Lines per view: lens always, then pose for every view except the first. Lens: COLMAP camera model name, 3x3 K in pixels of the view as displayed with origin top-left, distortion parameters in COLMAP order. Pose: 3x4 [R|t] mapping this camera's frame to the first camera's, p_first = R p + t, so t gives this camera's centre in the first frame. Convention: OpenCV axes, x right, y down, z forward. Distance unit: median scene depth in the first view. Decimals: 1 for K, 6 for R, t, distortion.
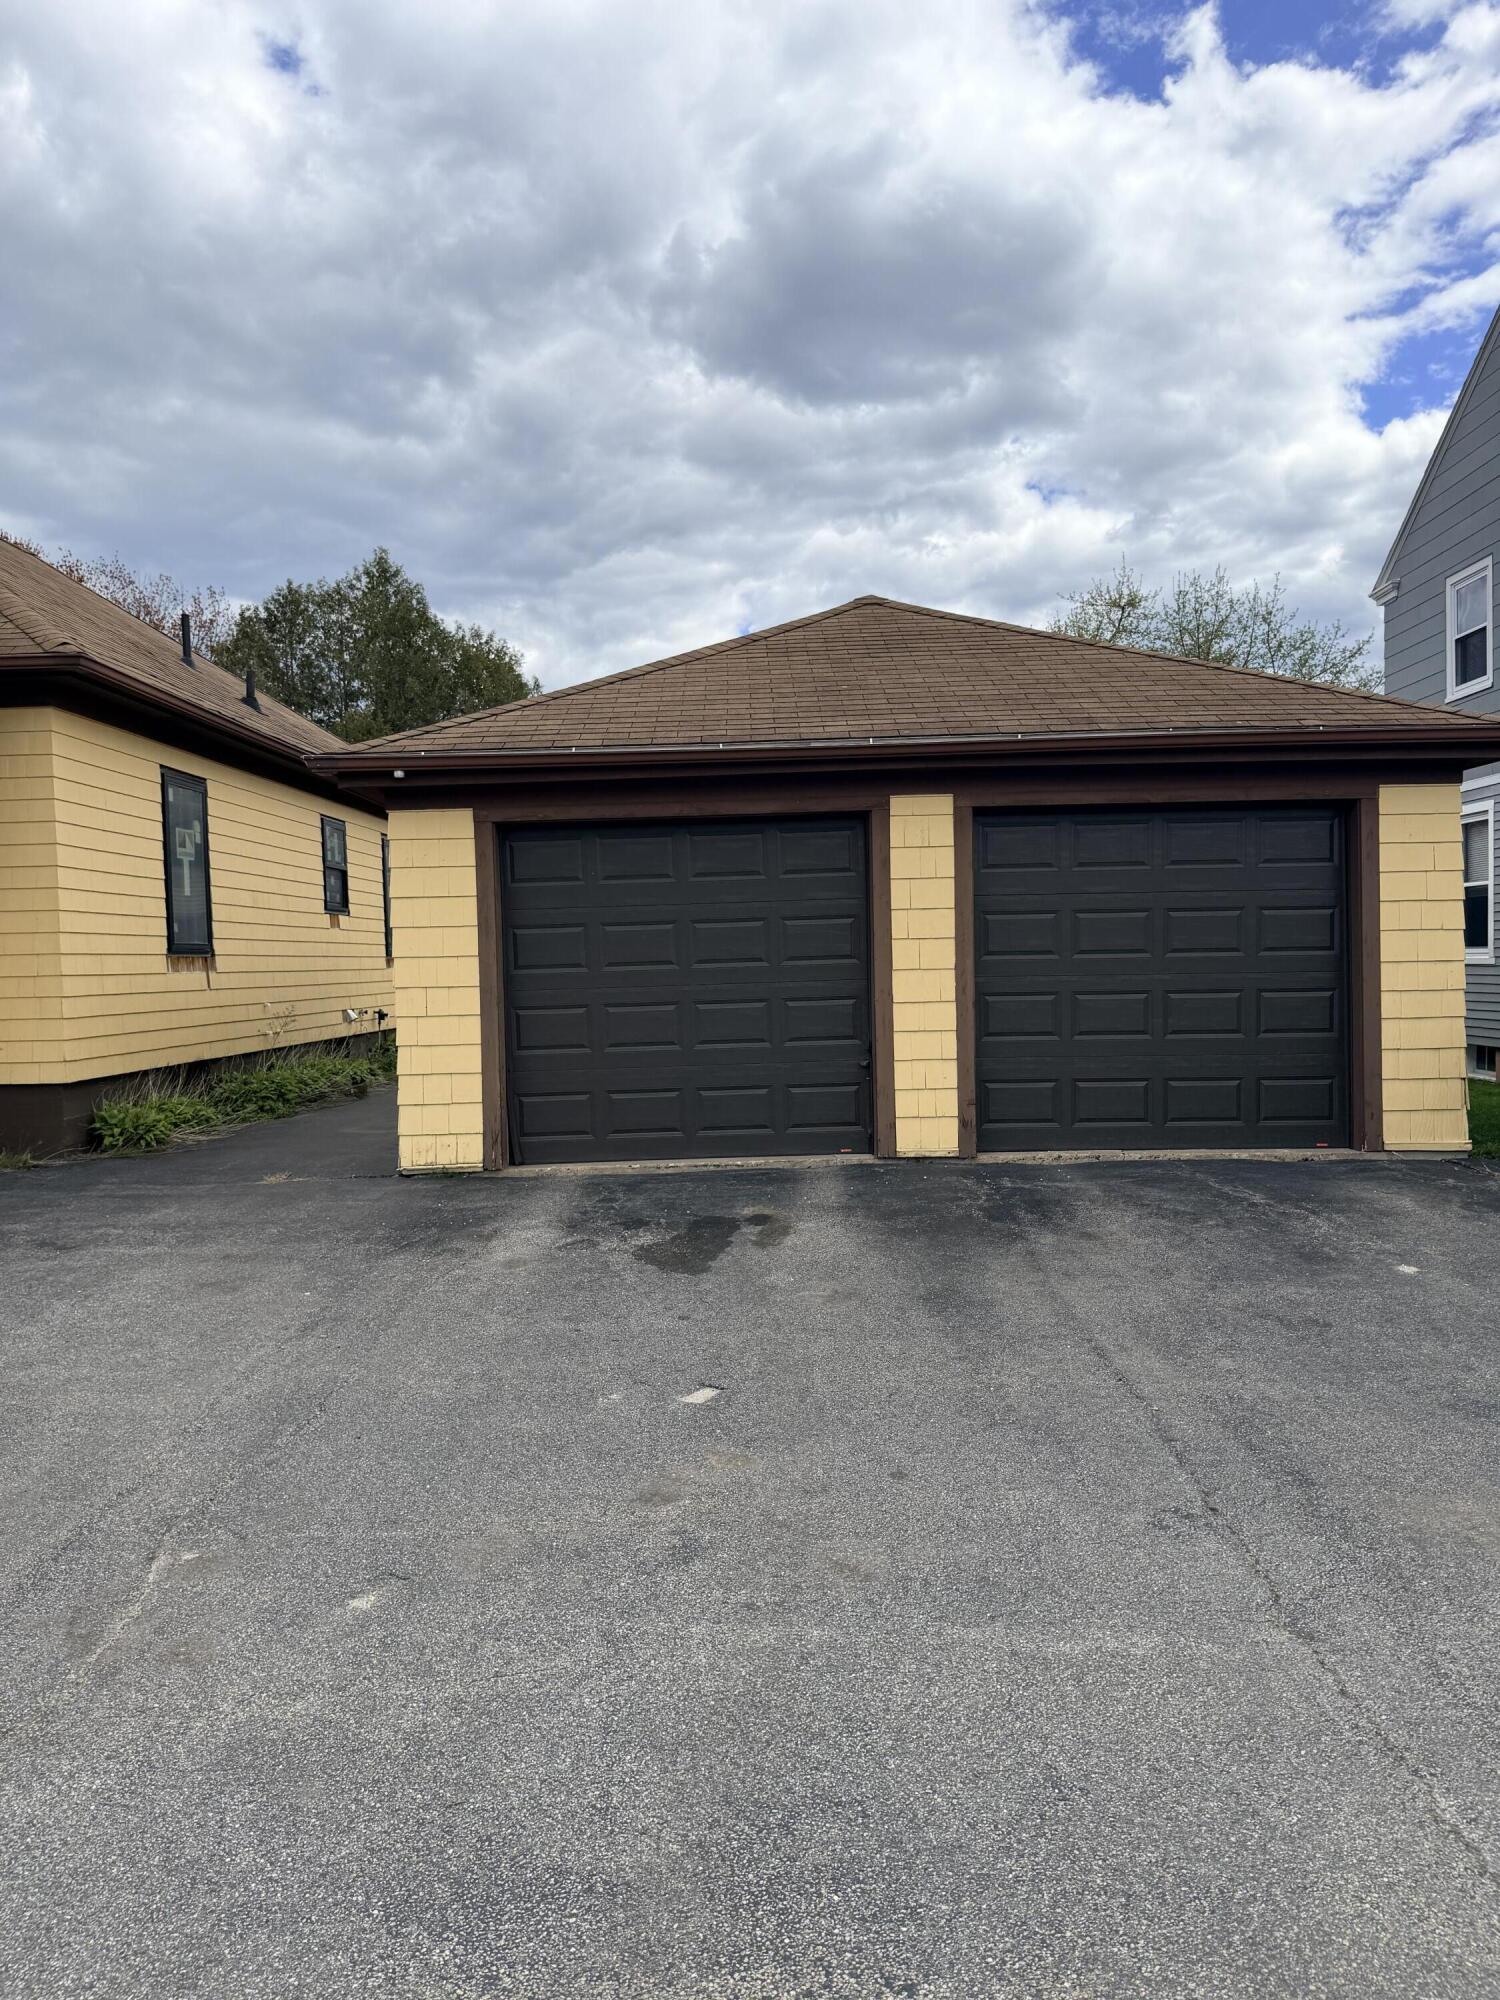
lens RADIAL K [[1399.7, 0, 755.8], [0, 1399.7, 1008.6], [0, 0, 1]] dist [0.111683, -0.162757]
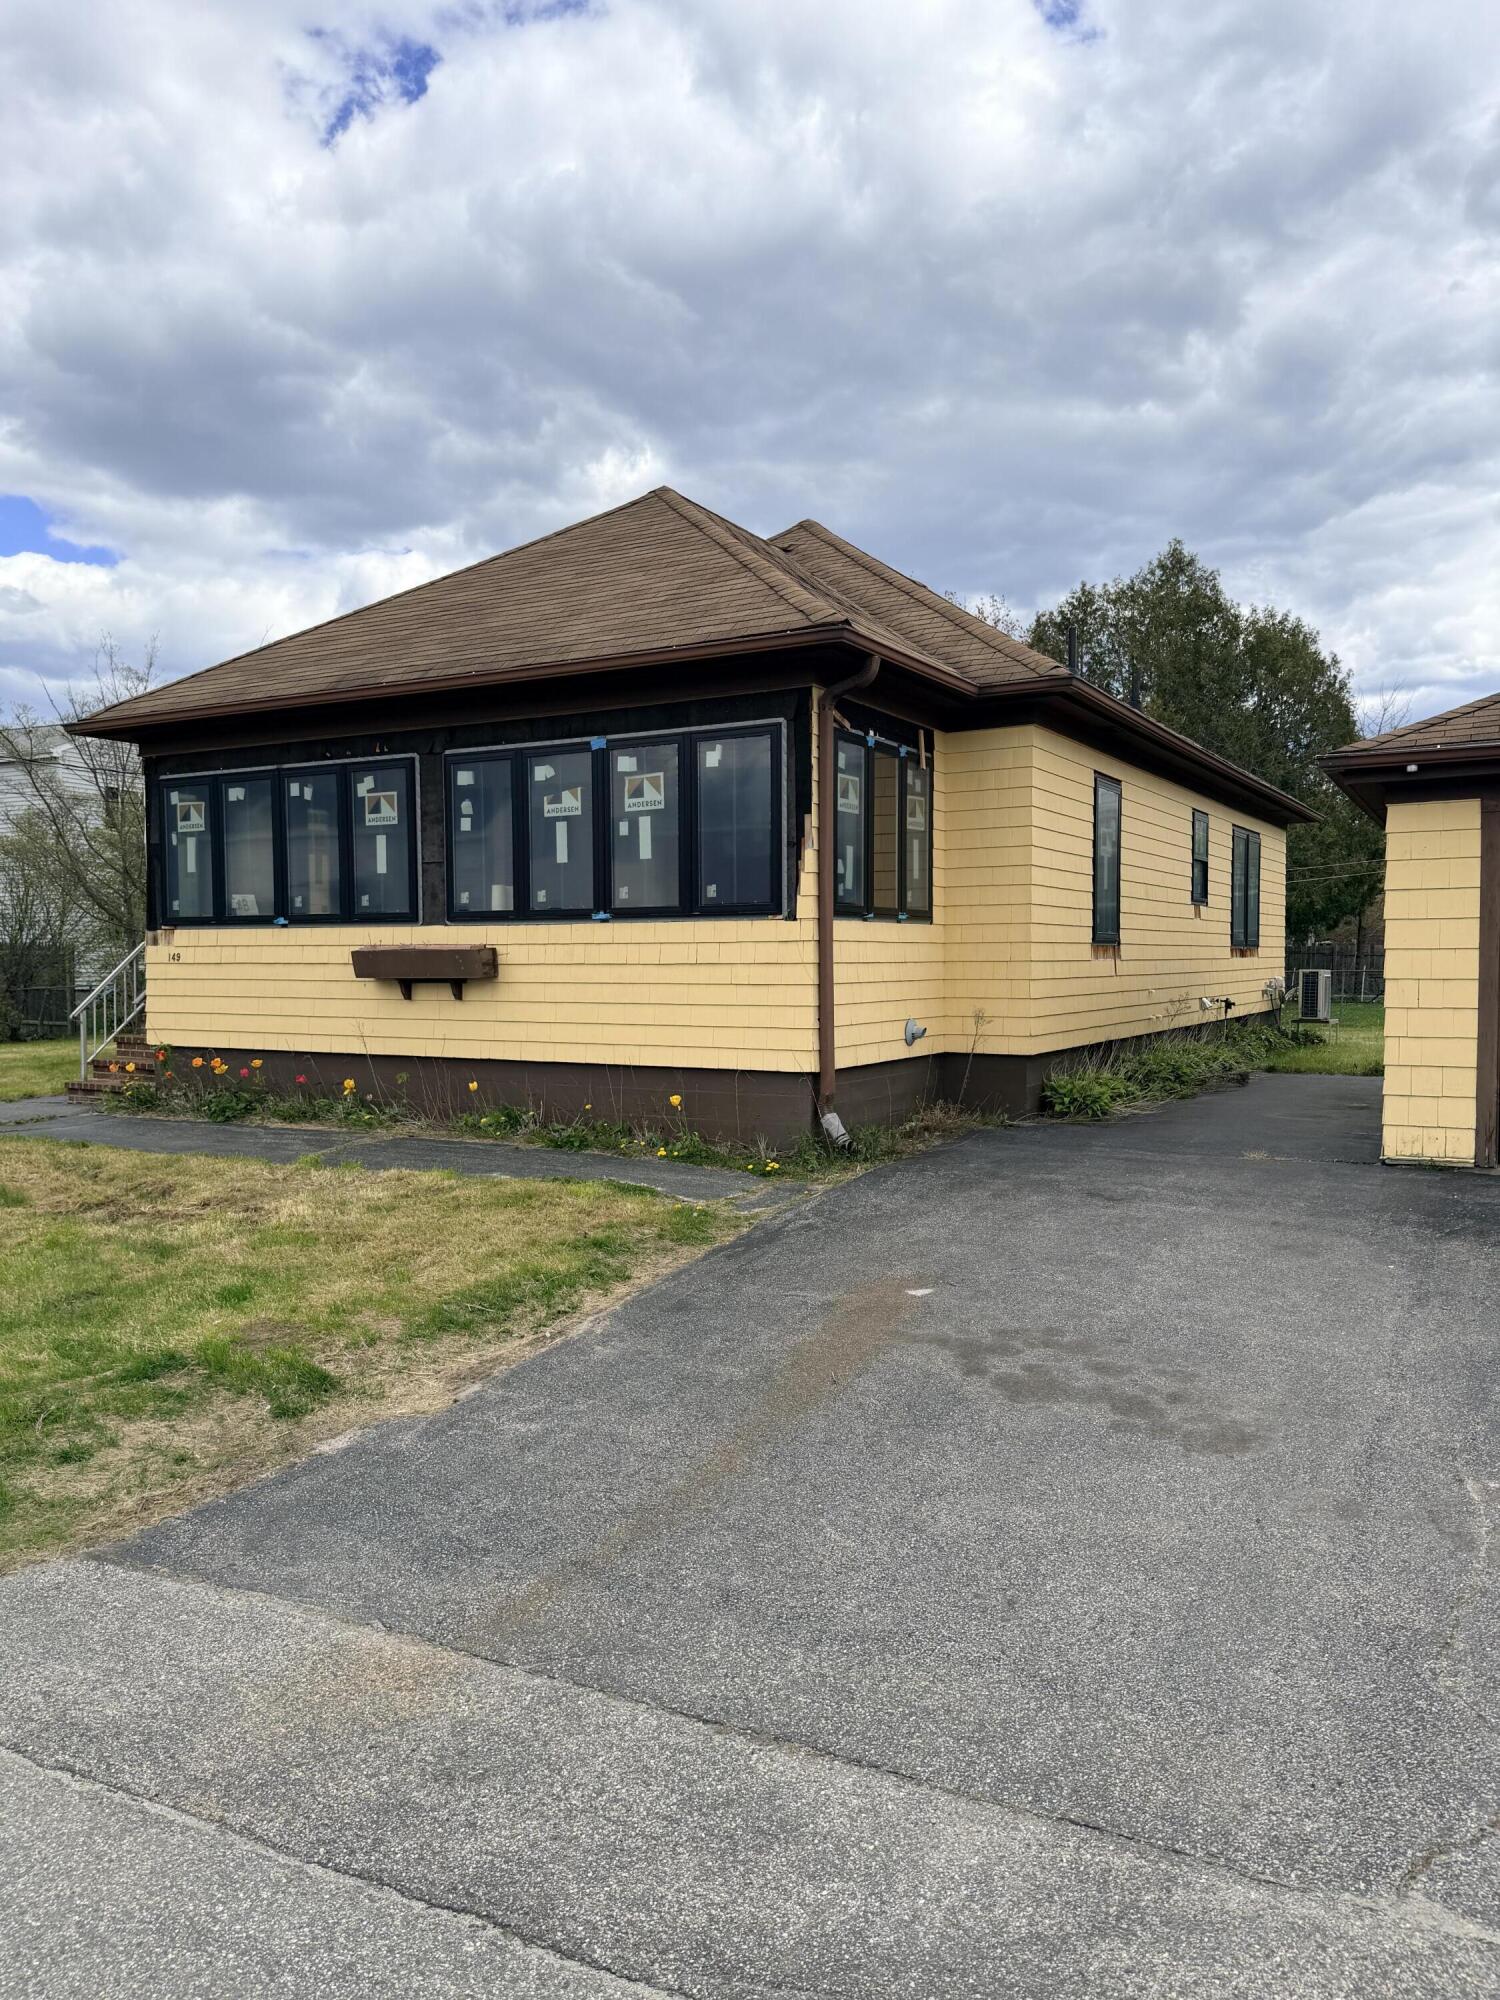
lens RADIAL K [[1399.7, 0, 755.8], [0, 1399.7, 1008.6], [0, 0, 1]] dist [0.111683, -0.162757]
pose [[0.883141, 0.034397, -0.467845, -0.132998], [-0.030339, 0.999408, 0.016209, 0.002804], [0.468126, -0.000121, 0.883662, -0.088616]]
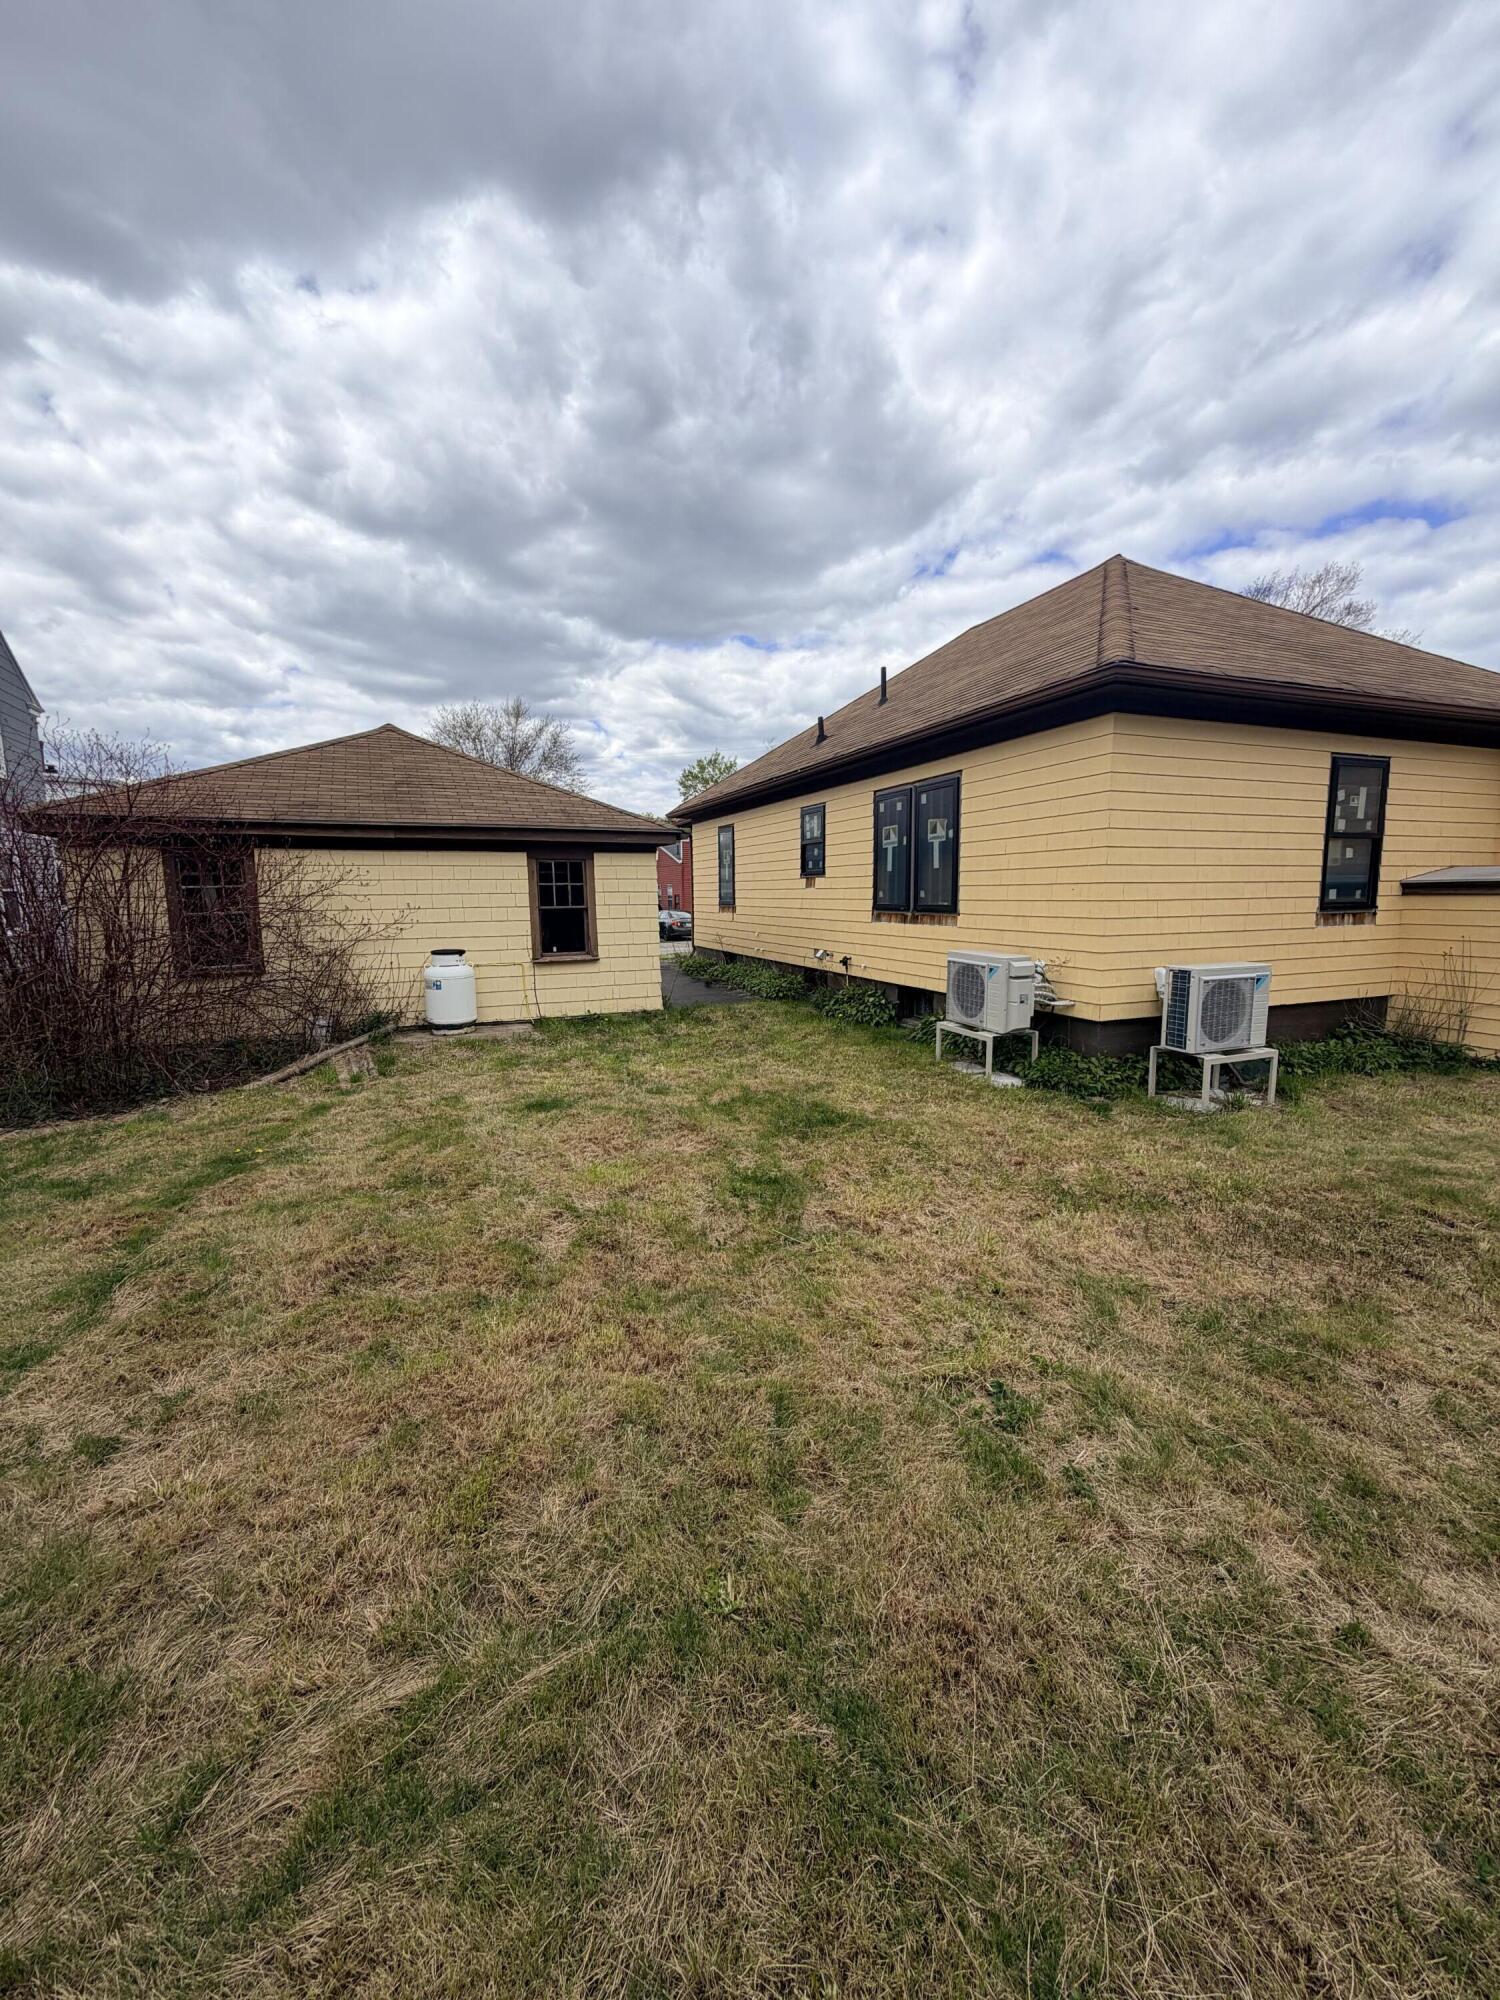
lens RADIAL K [[800.1, 0, 751.1], [0, 800.1, 993.8], [0, 0, 1]] dist [-0.002392, 0.000561]
pose [[-0.916349, 0.076431, -0.393016, 0.091844], [0.011902, 0.986376, 0.164073, -0.114168], [0.400202, 0.145670, -0.904775, 2.313076]]
